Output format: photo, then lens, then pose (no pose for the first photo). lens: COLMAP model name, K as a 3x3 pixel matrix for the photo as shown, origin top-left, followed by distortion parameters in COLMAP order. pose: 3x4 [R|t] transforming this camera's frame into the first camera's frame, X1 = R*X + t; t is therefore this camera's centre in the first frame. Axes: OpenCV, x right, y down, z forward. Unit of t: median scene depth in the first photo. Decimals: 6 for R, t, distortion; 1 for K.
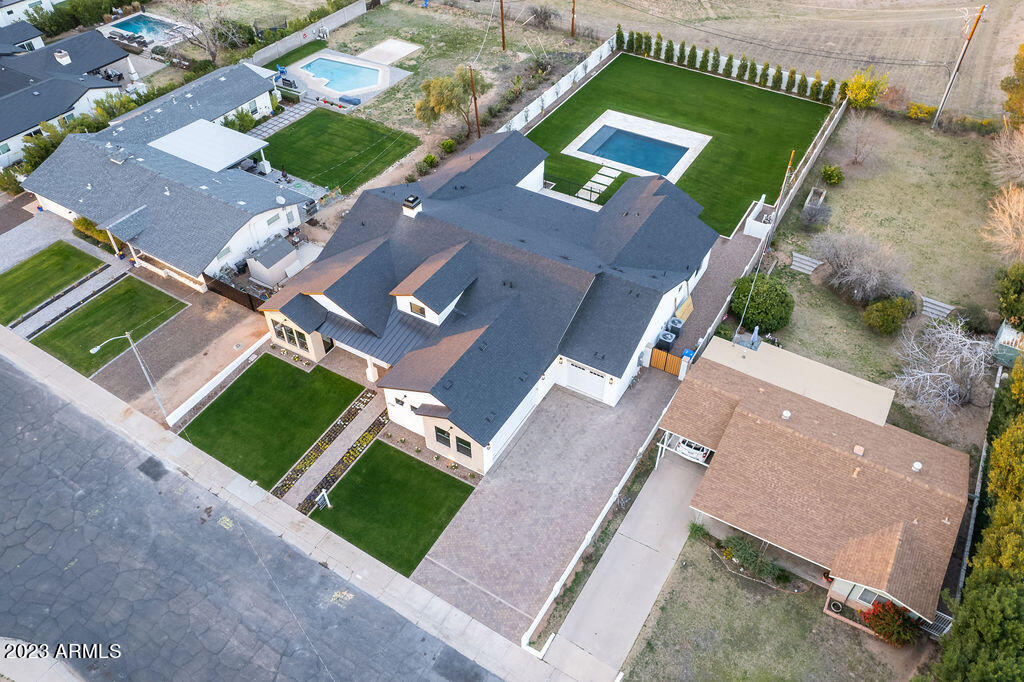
lens RADIAL K [[724.3, 0, 514.7], [0, 724.3, 378.1], [0, 0, 1]] dist [-0.061388, 0.046134]
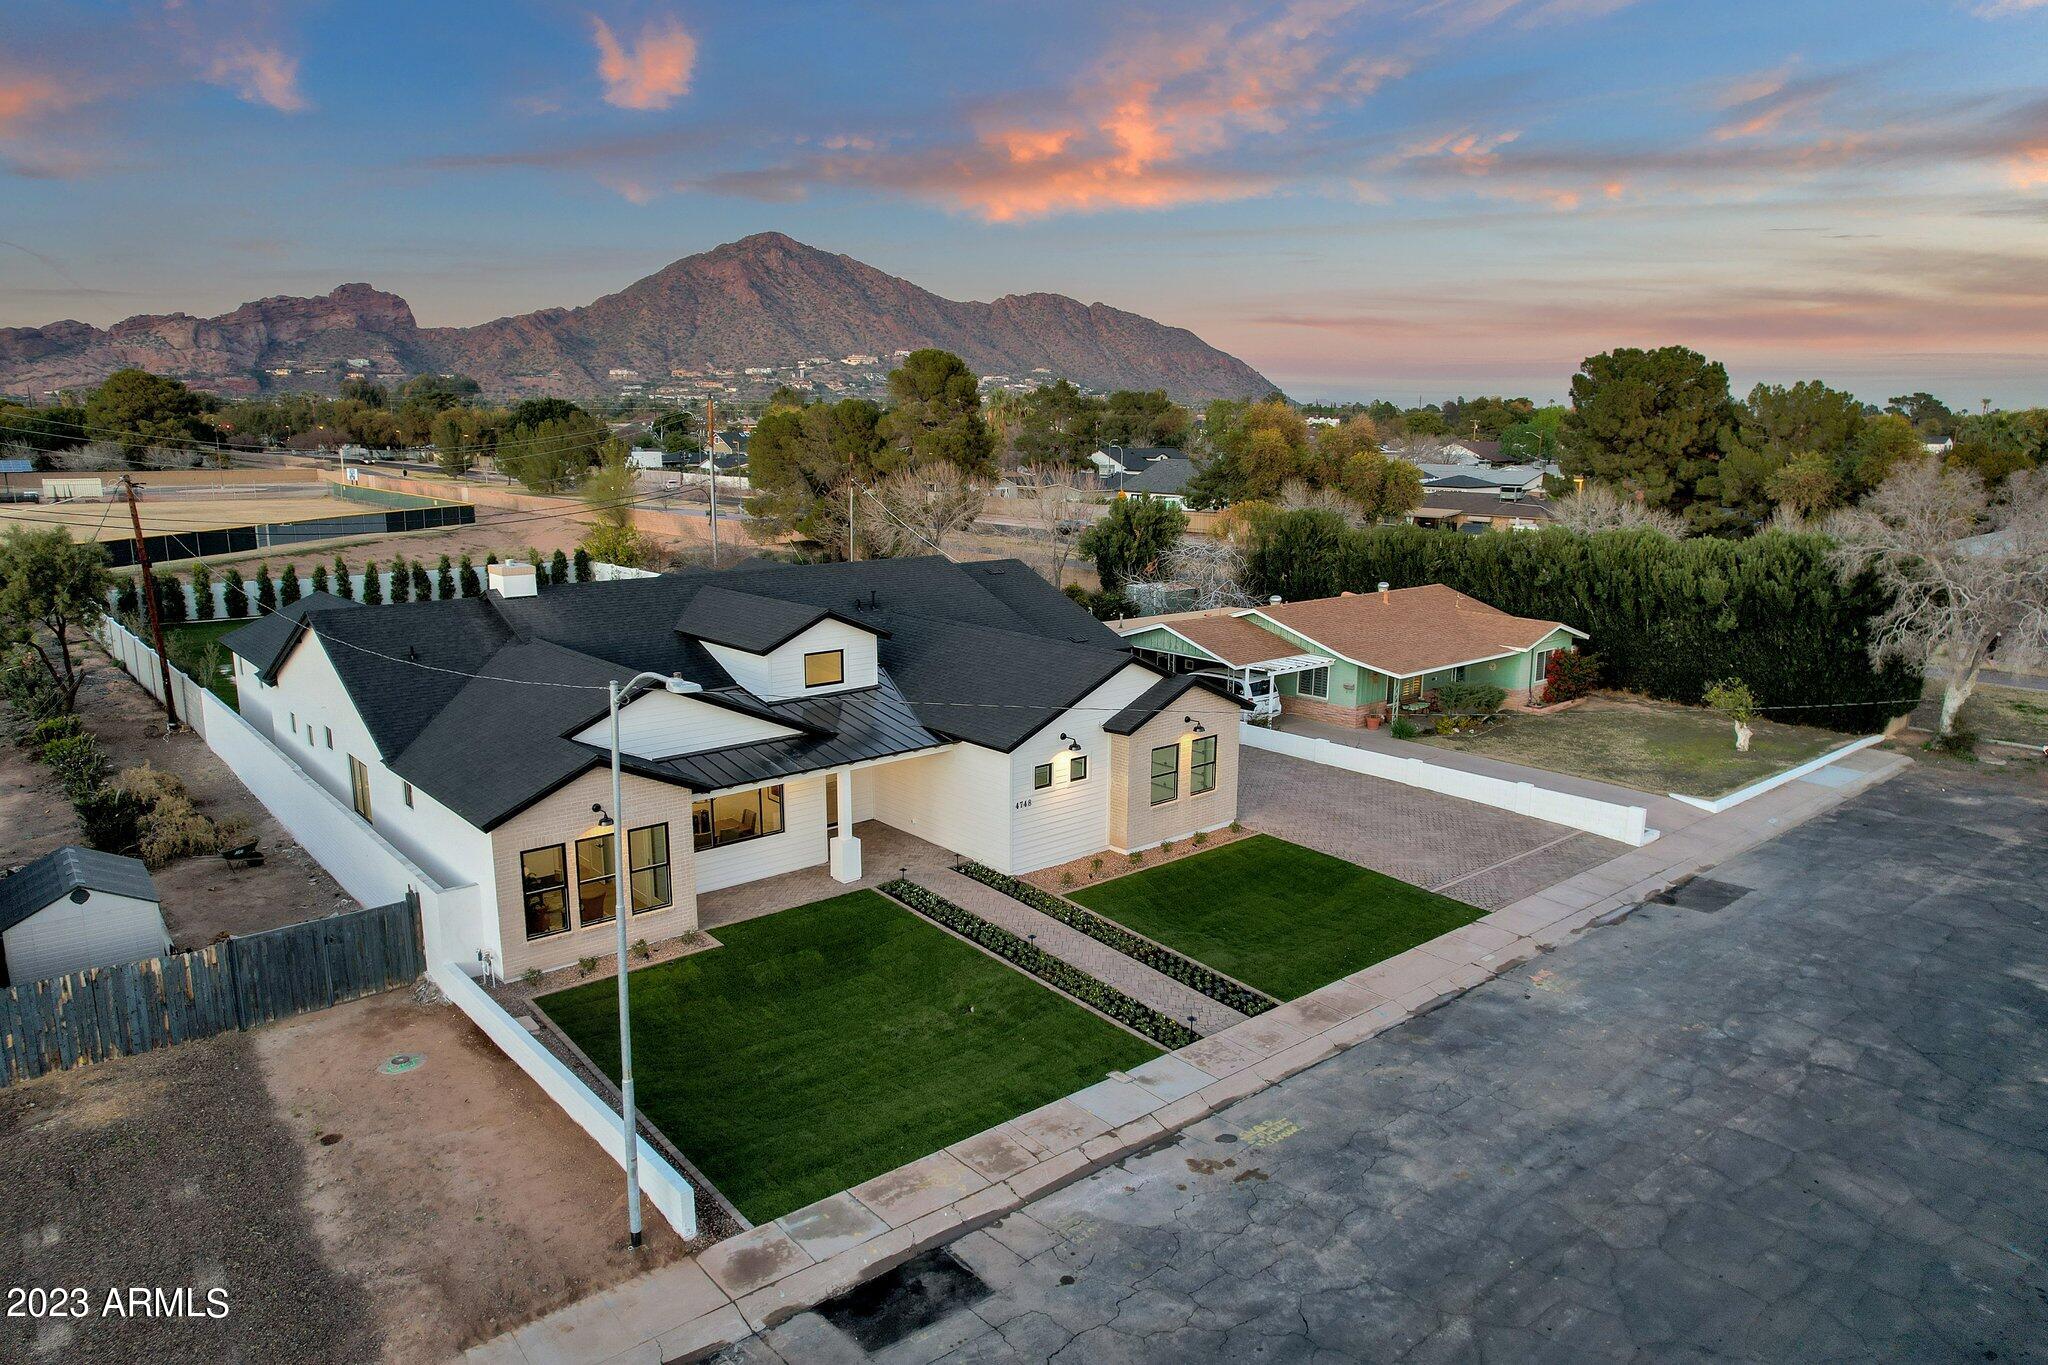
lens RADIAL K [[1311.5, 0, 1018.1], [0, 1311.5, 669.2], [0, 0, 1]] dist [-0.067067, 0.053921]
pose [[0.315674, -0.168172, 0.933846, -0.691212], [0.684366, 0.722067, -0.101307, 0.045418], [-0.657262, 0.671072, 0.343029, 0.615384]]
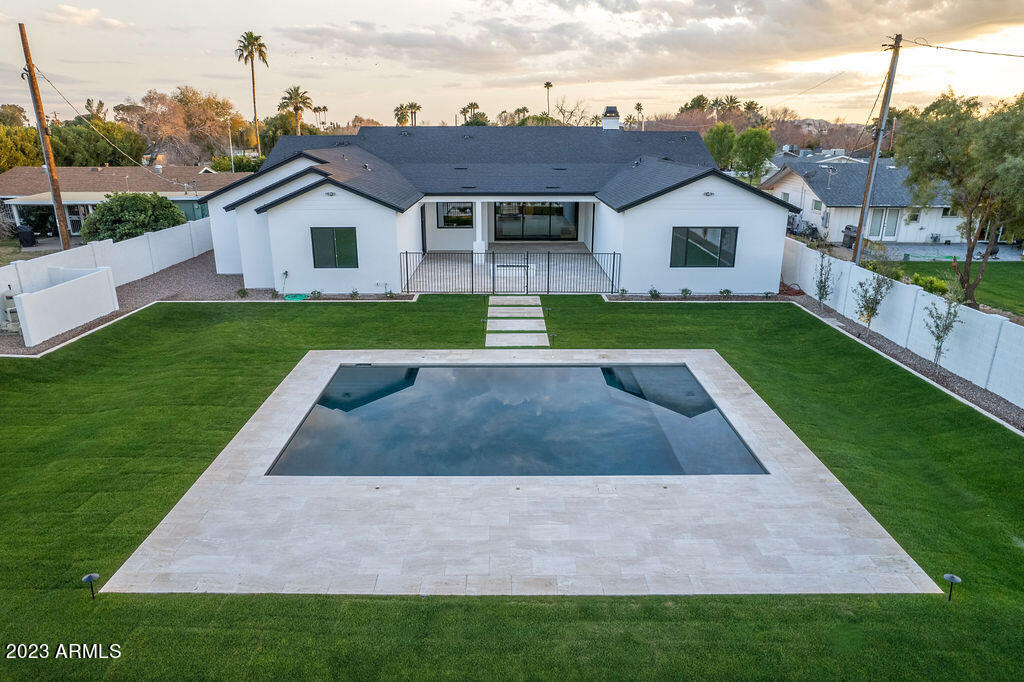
lens RADIAL K [[655.8, 0, 510.2], [0, 655.8, 357.6], [0, 0, 1]] dist [-0.067067, 0.053921]
pose [[-0.855919, 0.170876, -0.488061, 0.356993], [-0.373988, 0.447262, 0.812459, -0.665727], [0.357121, 0.877929, -0.318914, 1.409193]]
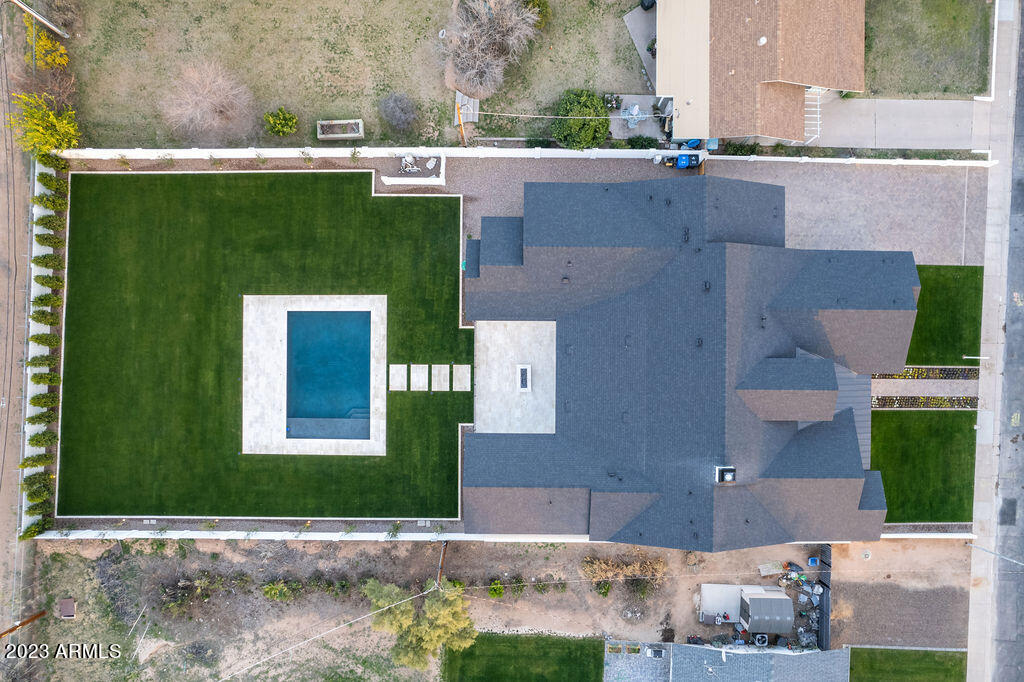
lens RADIAL K [[655.8, 0, 509.9], [0, 655.8, 341.2], [0, 0, 1]] dist [-0.067067, 0.053921]
pose [[-0.504708, -0.863266, 0.006540, 0.128522], [0.634322, -0.365696, 0.681103, -0.867138], [-0.585581, 0.347906, 0.732158, 0.511991]]
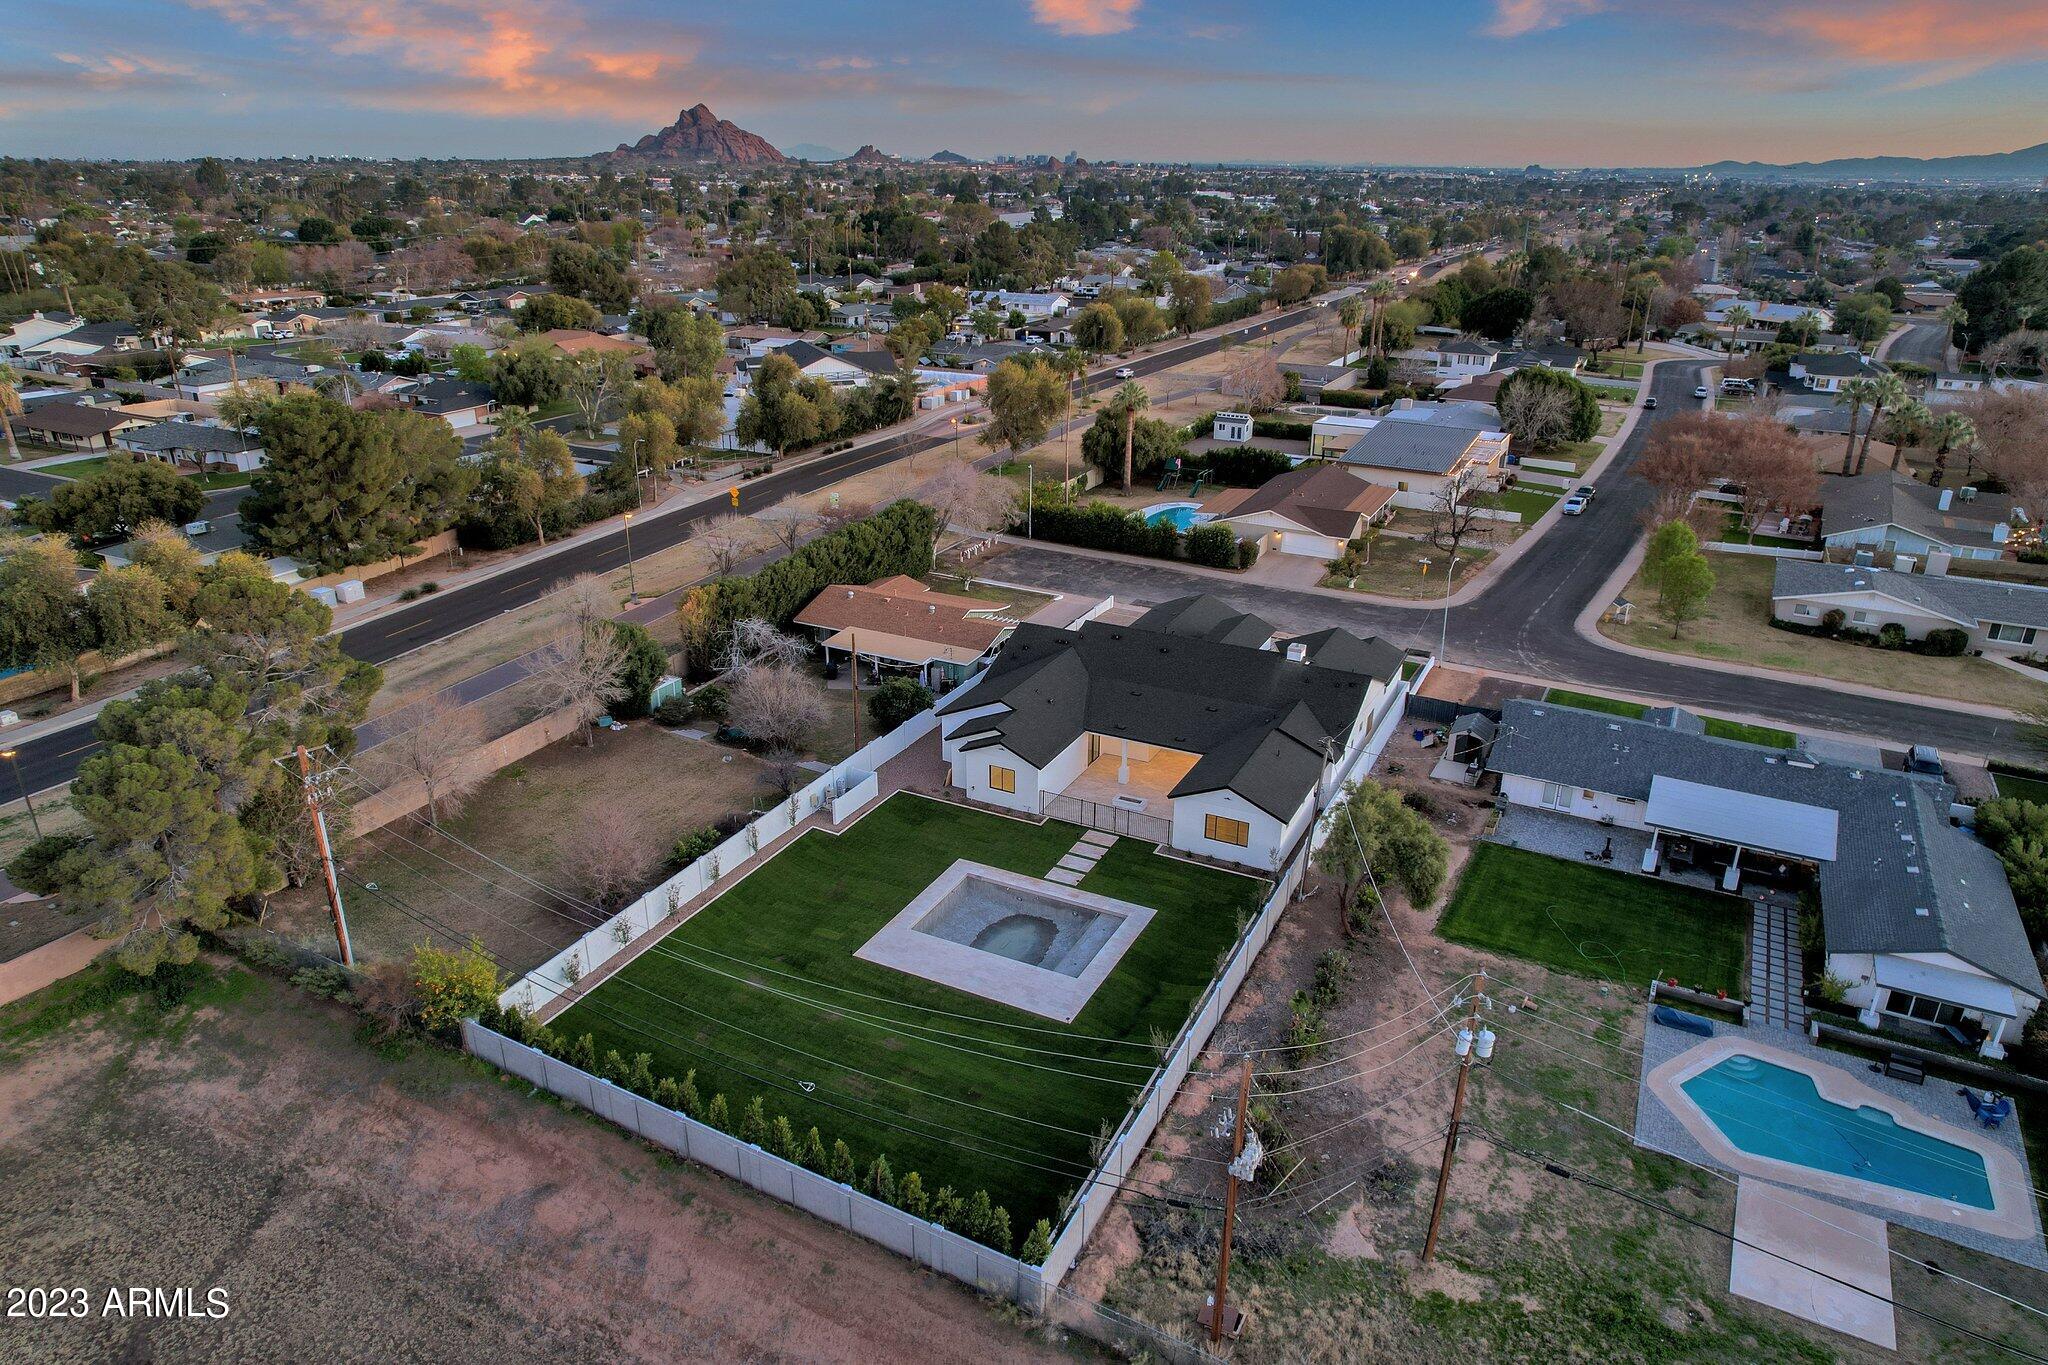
lens RADIAL K [[1311.5, 0, 1031.6], [0, 1311.5, 680.7], [0, 0, 1]] dist [-0.067067, 0.053921]
pose [[-0.997480, 0.023161, -0.067057, 0.287659], [-0.053938, 0.366427, 0.928882, -1.681471], [0.046085, 0.930158, -0.364254, 1.582325]]
